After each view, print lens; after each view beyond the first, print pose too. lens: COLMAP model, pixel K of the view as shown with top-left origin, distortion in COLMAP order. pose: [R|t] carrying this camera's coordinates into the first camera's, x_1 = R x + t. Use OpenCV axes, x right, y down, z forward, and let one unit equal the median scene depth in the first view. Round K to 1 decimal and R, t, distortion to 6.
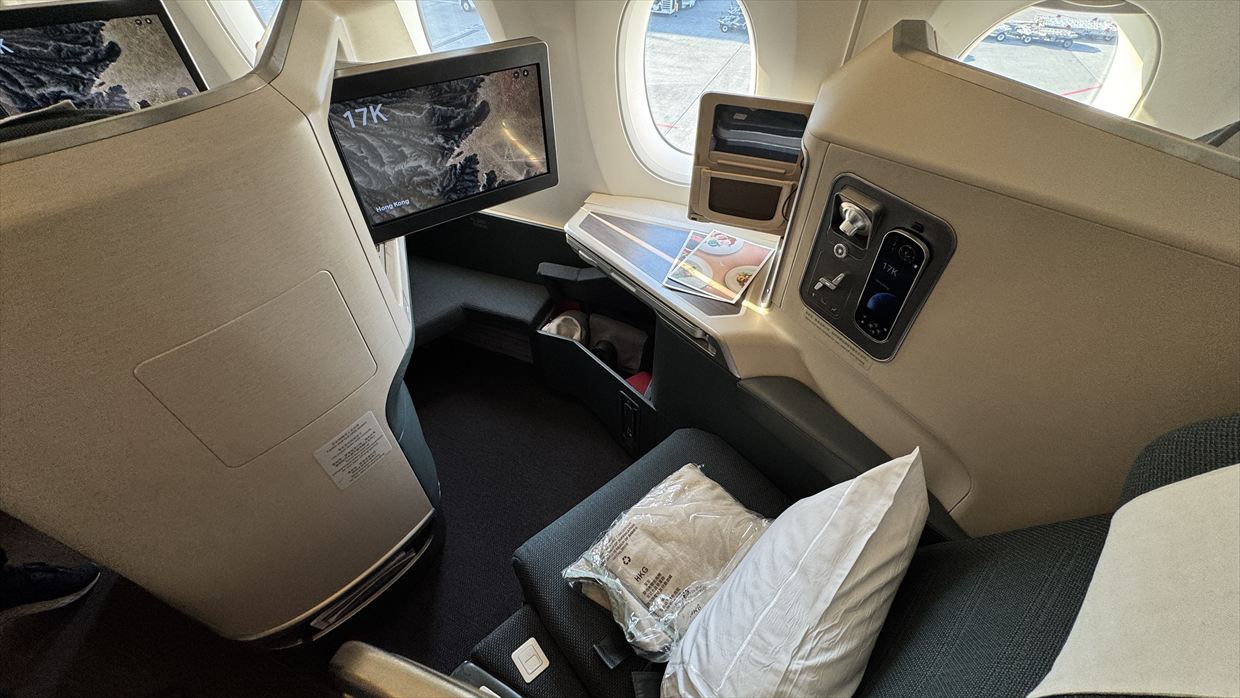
lens RADIAL K [[492.1, 0, 621.1], [0, 492.1, 346.5], [0, 0, 1]] dist [-0.000223, 0.000002]
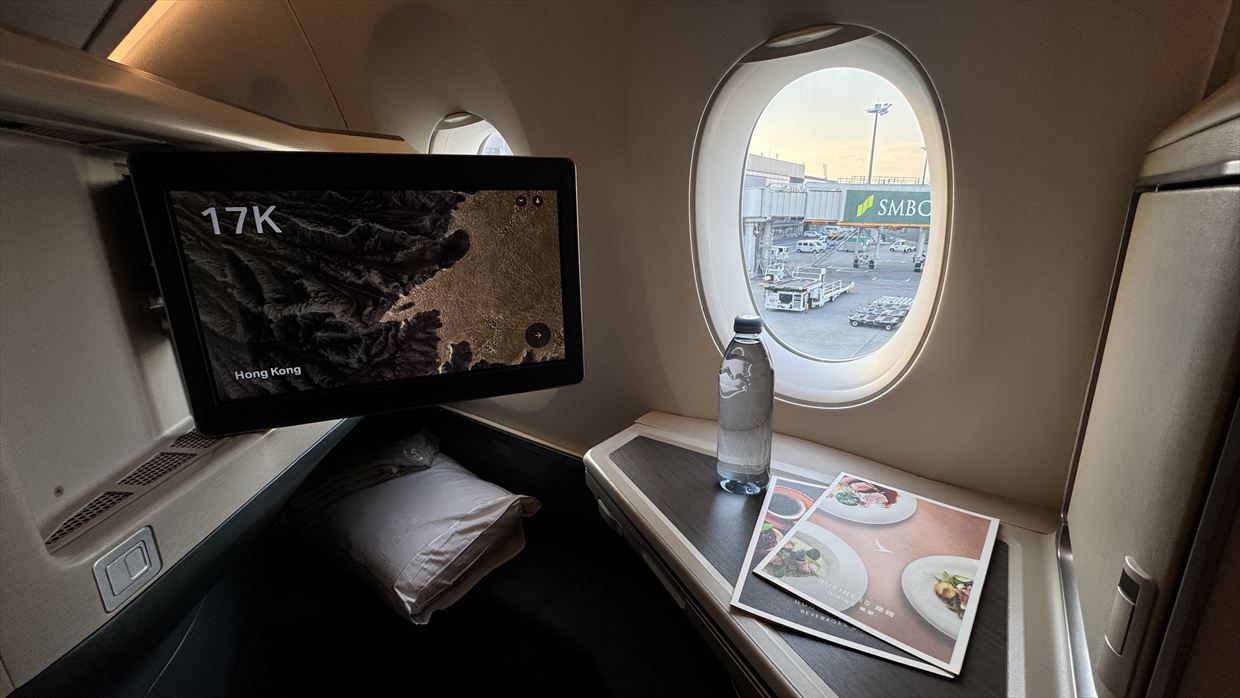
lens RADIAL K [[492.1, 0, 623.0], [0, 492.1, 347.8], [0, 0, 1]] dist [-0.000223, 0.000002]
pose [[0.964898, 0.041846, -0.259269, 0.086638], [-0.165980, 0.862229, -0.478551, -0.104778], [0.203523, 0.504786, 0.838909, 0.586099]]
